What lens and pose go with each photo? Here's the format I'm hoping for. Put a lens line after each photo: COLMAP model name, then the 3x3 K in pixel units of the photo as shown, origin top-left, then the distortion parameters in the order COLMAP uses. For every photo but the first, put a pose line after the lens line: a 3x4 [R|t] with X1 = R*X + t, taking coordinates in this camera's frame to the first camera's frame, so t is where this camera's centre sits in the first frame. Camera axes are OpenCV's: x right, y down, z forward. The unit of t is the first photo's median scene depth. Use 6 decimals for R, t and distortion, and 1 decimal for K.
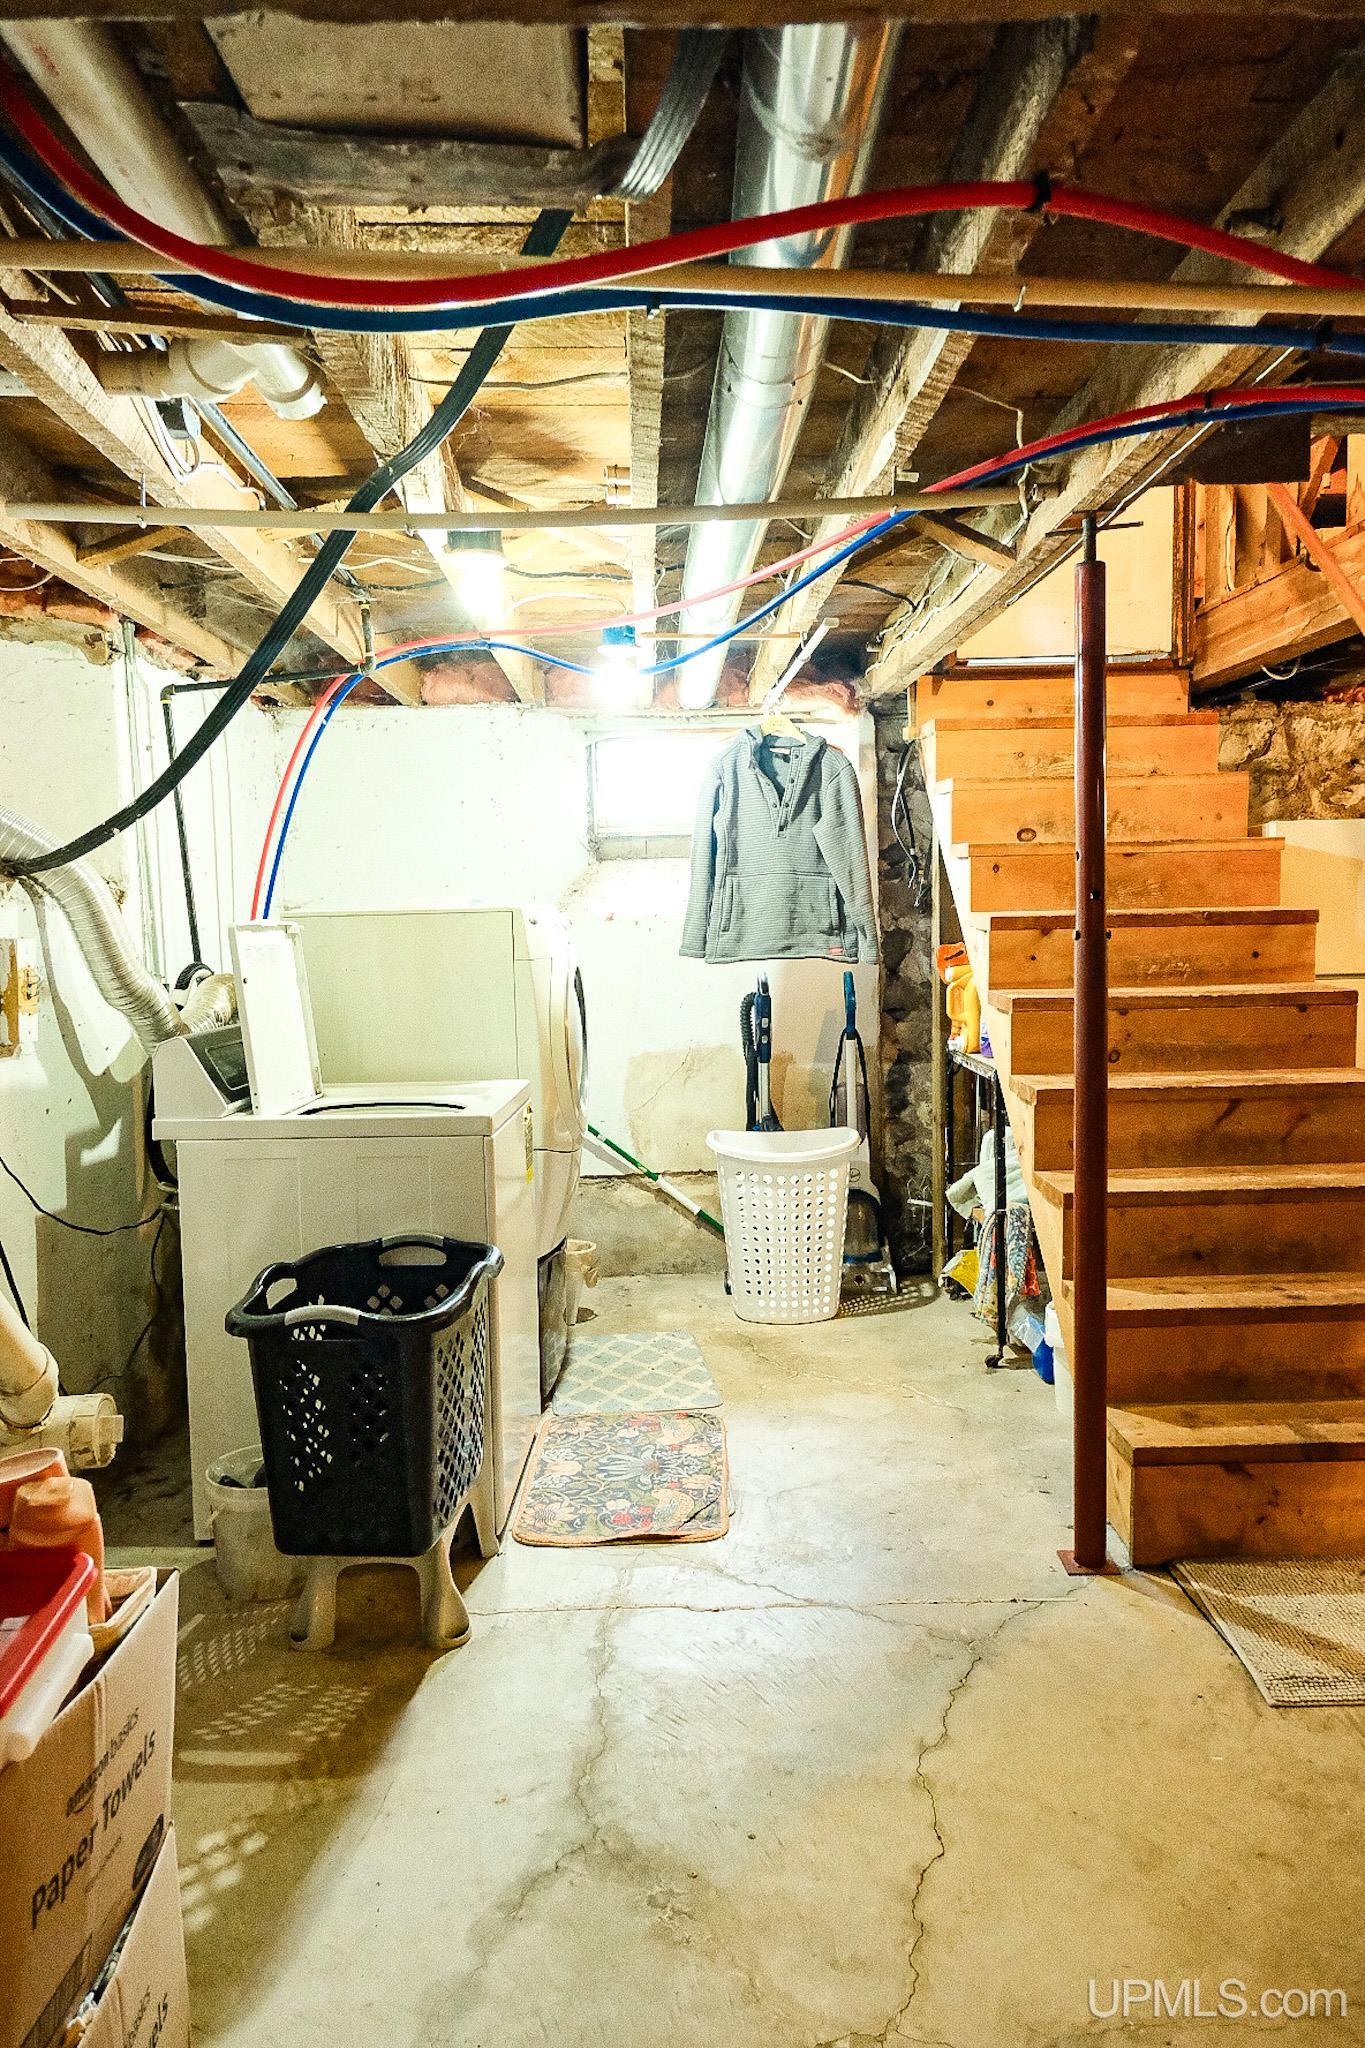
lens RADIAL K [[1386.5, 0, 684.4], [0, 1386.5, 990.3], [0, 0, 1]] dist [-0.003912, 0.001754]
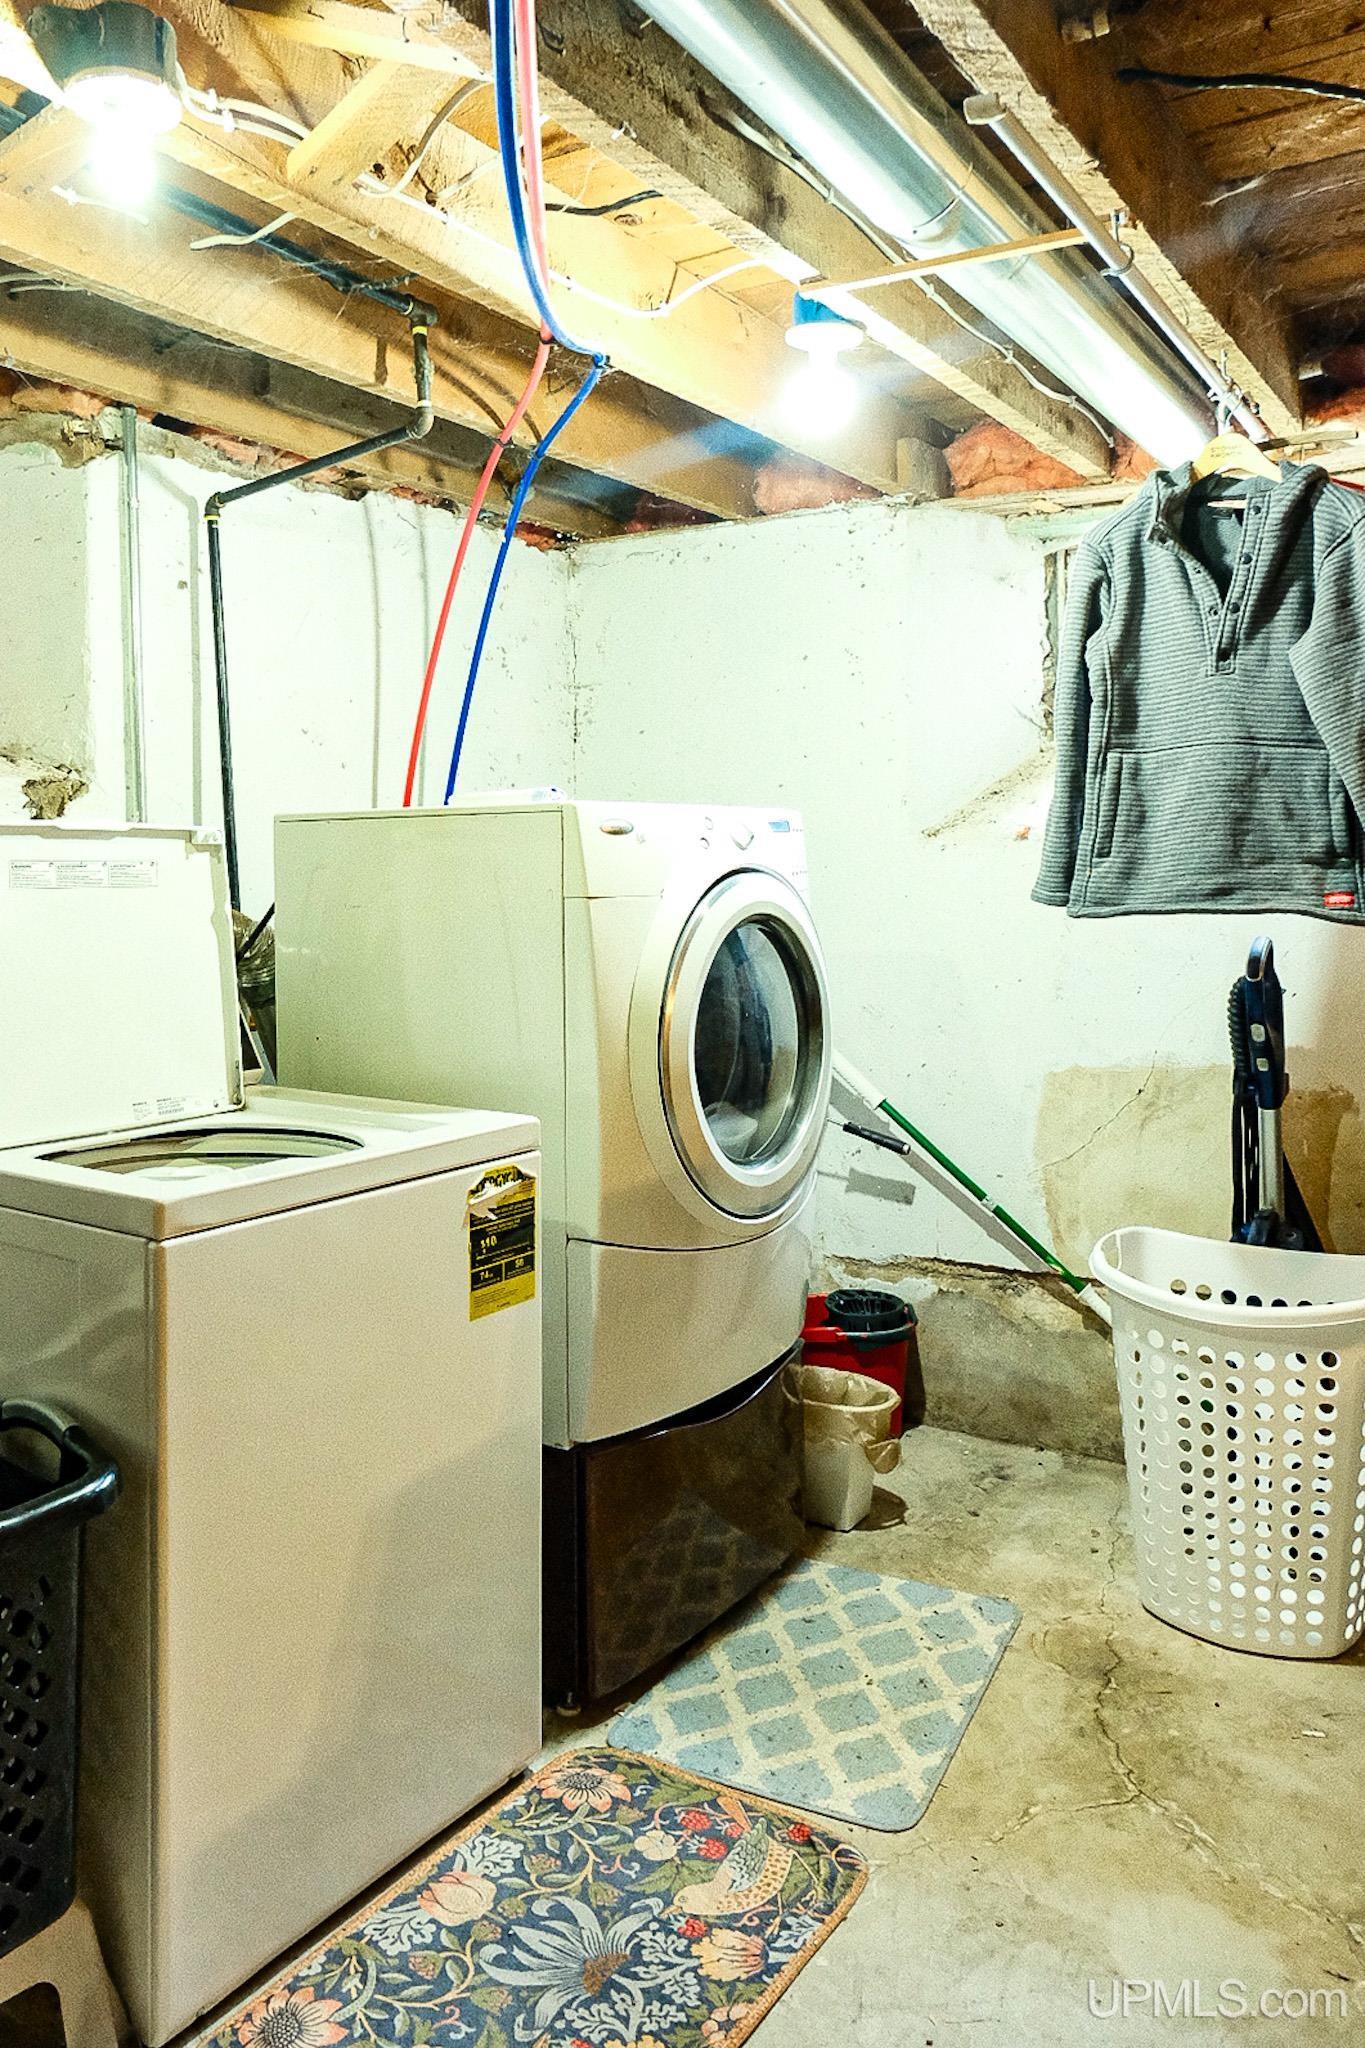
lens RADIAL K [[1488.1, 0, 681.6], [0, 1488.1, 873.3], [0, 0, 1]] dist [-0.001053, 0.002413]
pose [[0.820101, 0.016997, -0.571966, 0.219533], [-0.038931, 0.998900, -0.026138, -0.015276], [0.570892, 0.043703, 0.819861, 0.446649]]
